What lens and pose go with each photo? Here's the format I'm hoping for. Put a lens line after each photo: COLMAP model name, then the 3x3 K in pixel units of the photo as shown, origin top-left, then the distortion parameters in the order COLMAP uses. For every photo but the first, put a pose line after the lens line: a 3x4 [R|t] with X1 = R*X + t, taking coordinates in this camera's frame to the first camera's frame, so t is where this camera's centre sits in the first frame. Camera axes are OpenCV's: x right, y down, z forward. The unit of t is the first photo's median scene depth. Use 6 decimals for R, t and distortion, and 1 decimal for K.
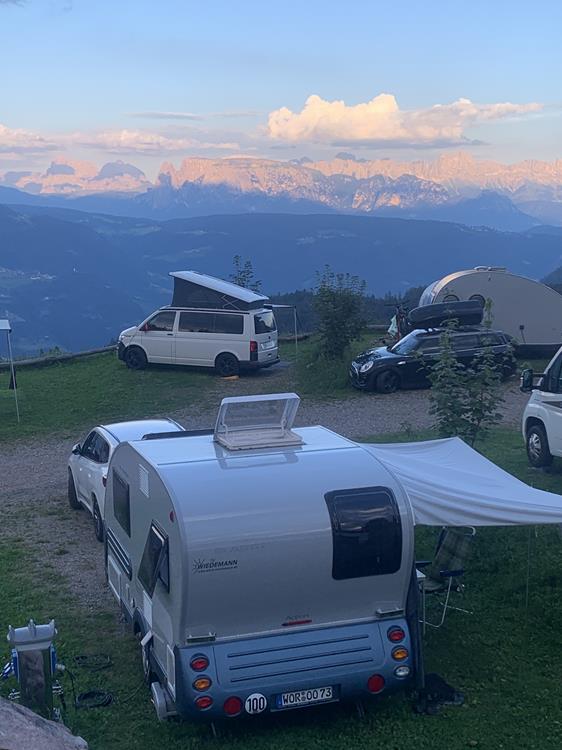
lens RADIAL K [[1118.5, 0, 281.0], [0, 1118.5, 375.0], [0, 0, 1]] dist [0.151022, -0.116733]
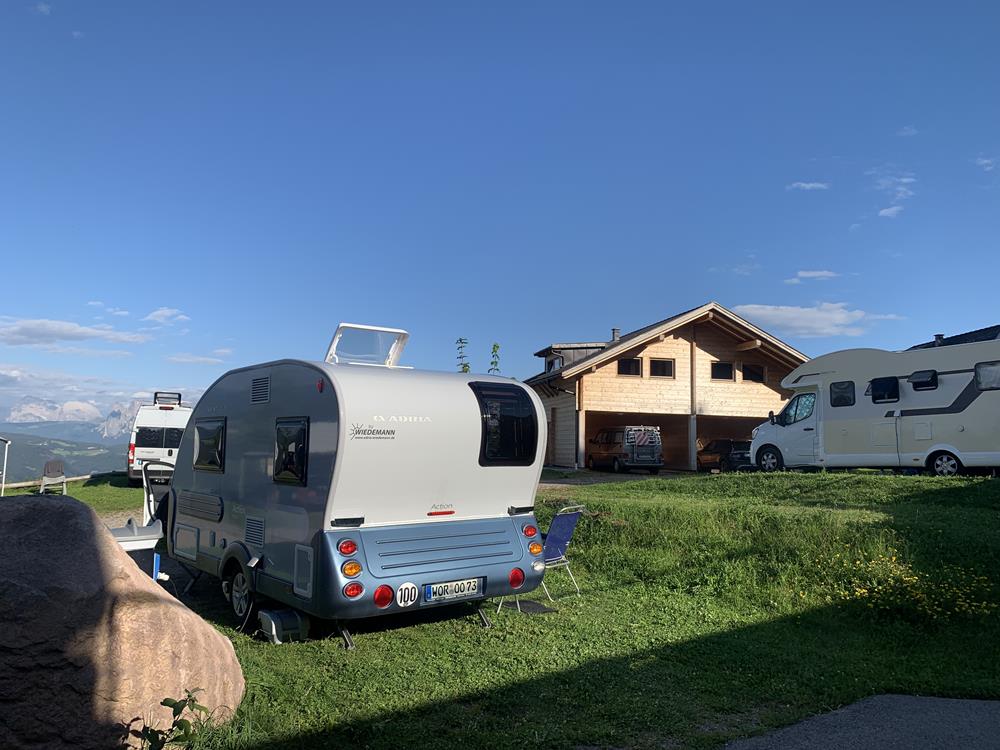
lens RADIAL K [[748.9, 0, 489.9], [0, 748.9, 372.1], [0, 0, 1]] dist [0.098637, -0.133422]
pose [[0.936489, 0.061478, 0.345266, -0.176546], [0.023099, 0.971564, -0.235649, 0.256869], [-0.349935, 0.228658, 0.908439, 0.380112]]
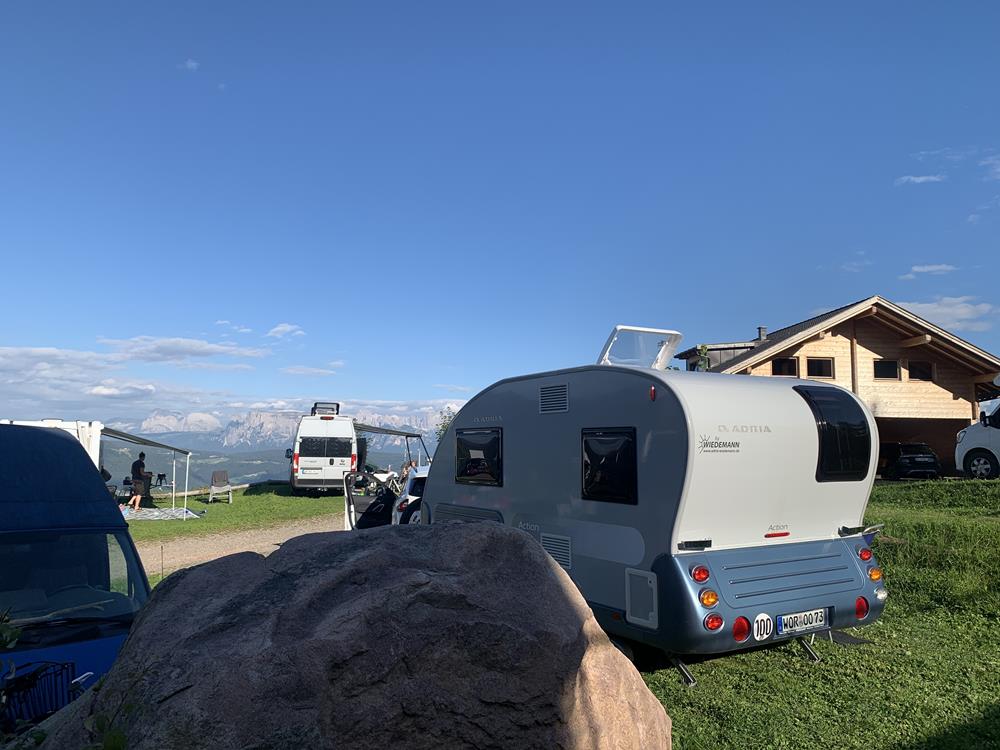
lens RADIAL K [[754.6, 0, 505.8], [0, 754.6, 374.0], [0, 0, 1]] dist [0.027212, -0.002407]
pose [[0.970079, 0.041823, 0.239160, -0.329355], [0.017857, 0.970093, -0.242077, 0.239094], [-0.242132, 0.239104, 0.940320, 0.485596]]
